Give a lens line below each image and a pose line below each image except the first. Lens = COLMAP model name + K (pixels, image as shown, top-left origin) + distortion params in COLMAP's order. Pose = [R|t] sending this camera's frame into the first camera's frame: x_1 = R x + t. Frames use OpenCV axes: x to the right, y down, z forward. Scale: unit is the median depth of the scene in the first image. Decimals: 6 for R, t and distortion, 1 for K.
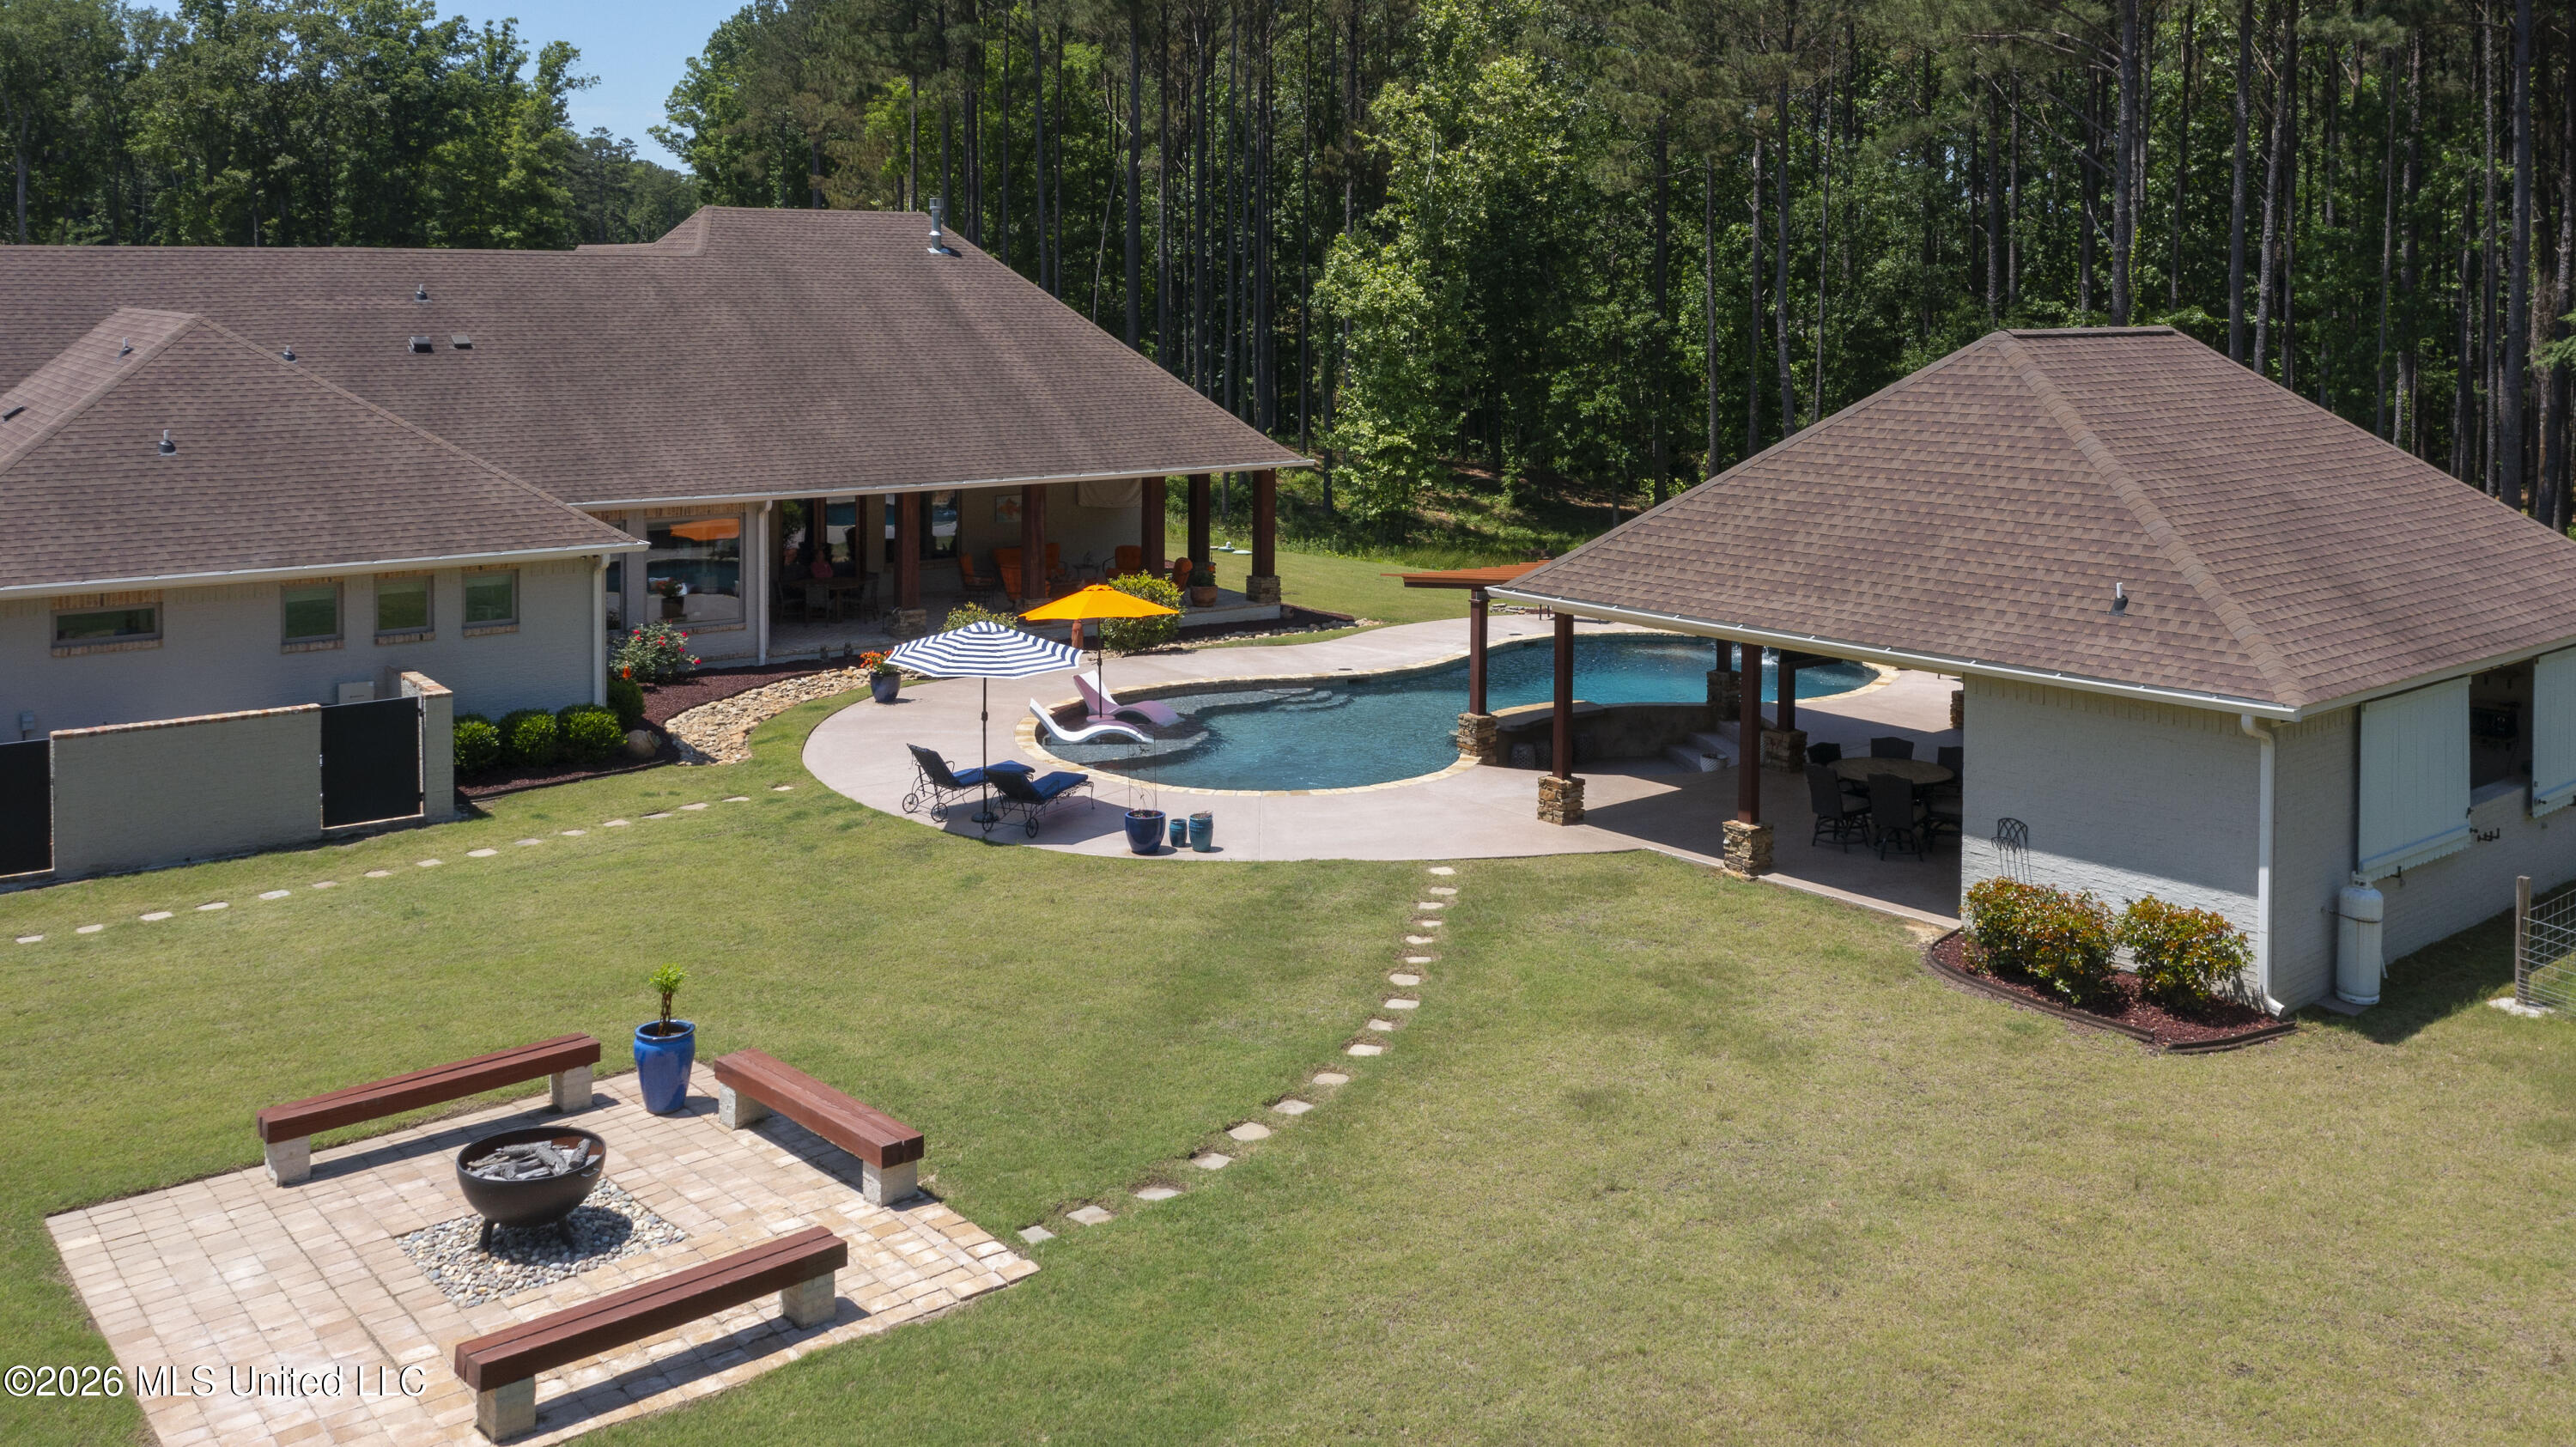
lens RADIAL K [[2141.4, 0, 1295.9], [0, 2141.4, 450.1], [0, 0, 1]] dist [-0.001022, 0.009953]
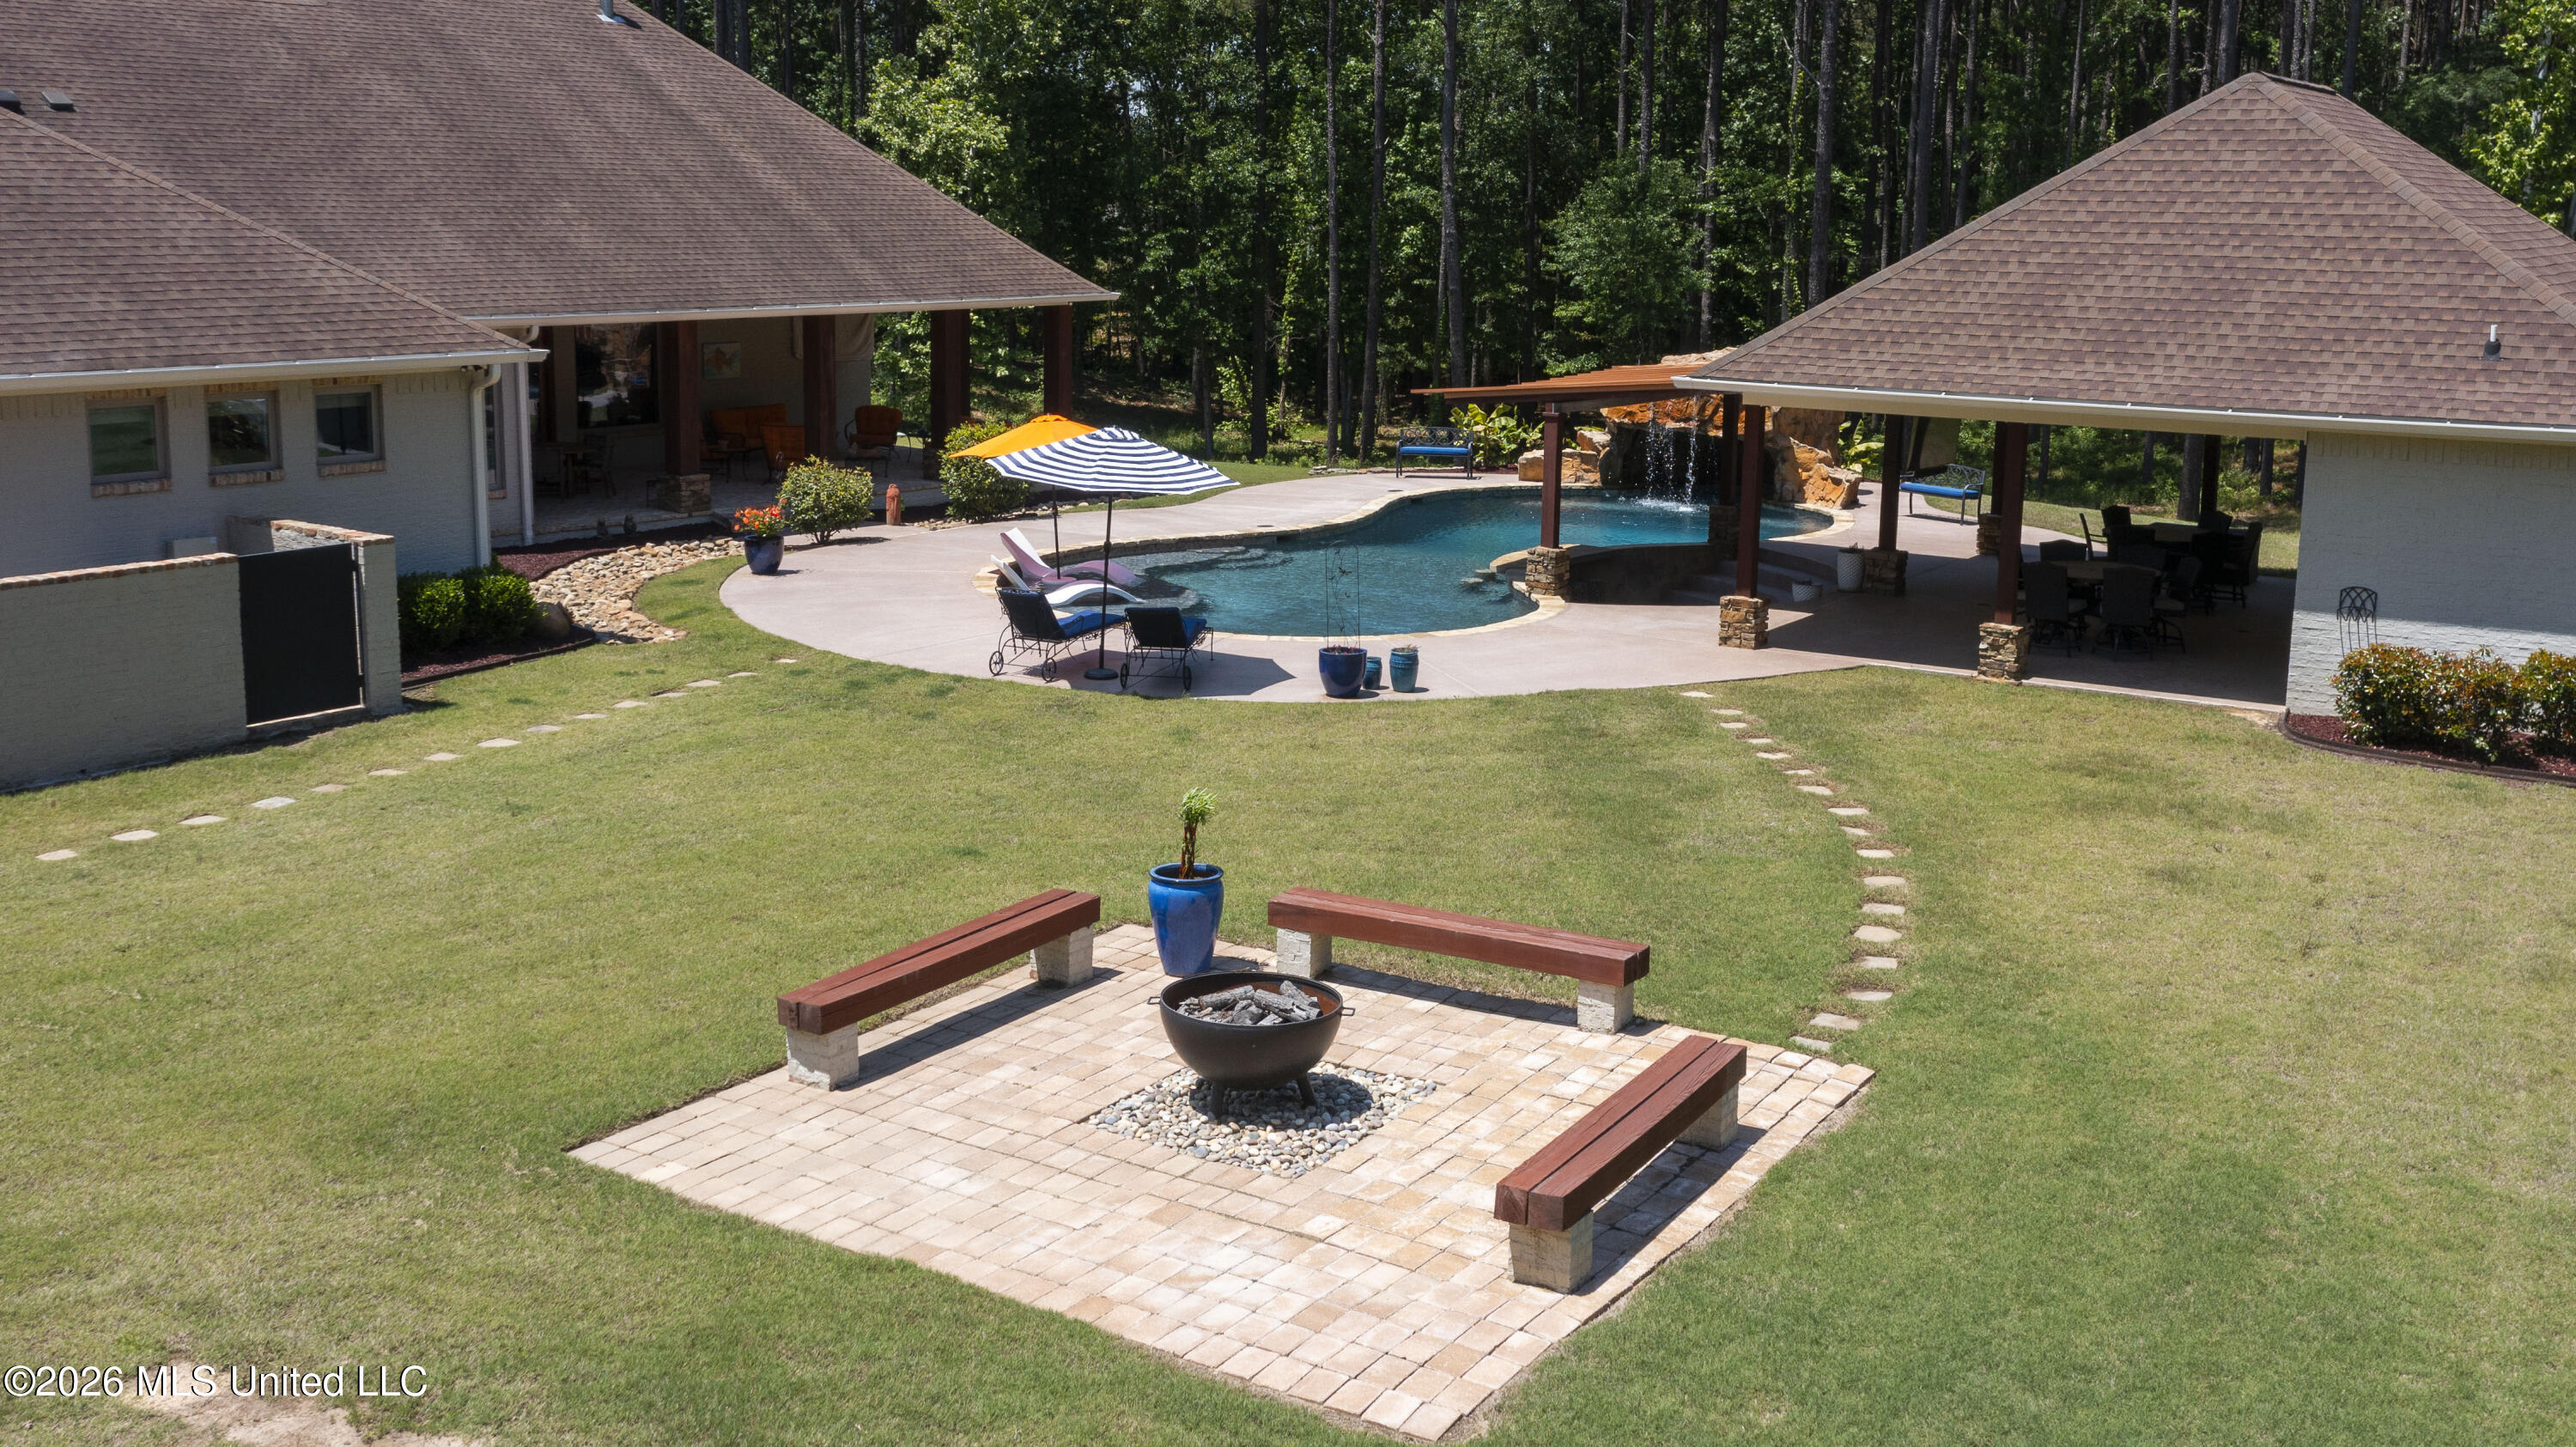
lens RADIAL K [[2458.5, 0, 1358.8], [0, 2458.5, 729.0], [0, 0, 1]] dist [0.004818, 0.001384]
pose [[0.948985, -0.056180, 0.310277, -0.371433], [0.012282, 0.989839, 0.141660, 0.067751], [-0.315083, -0.130623, 0.940032, 0.106637]]
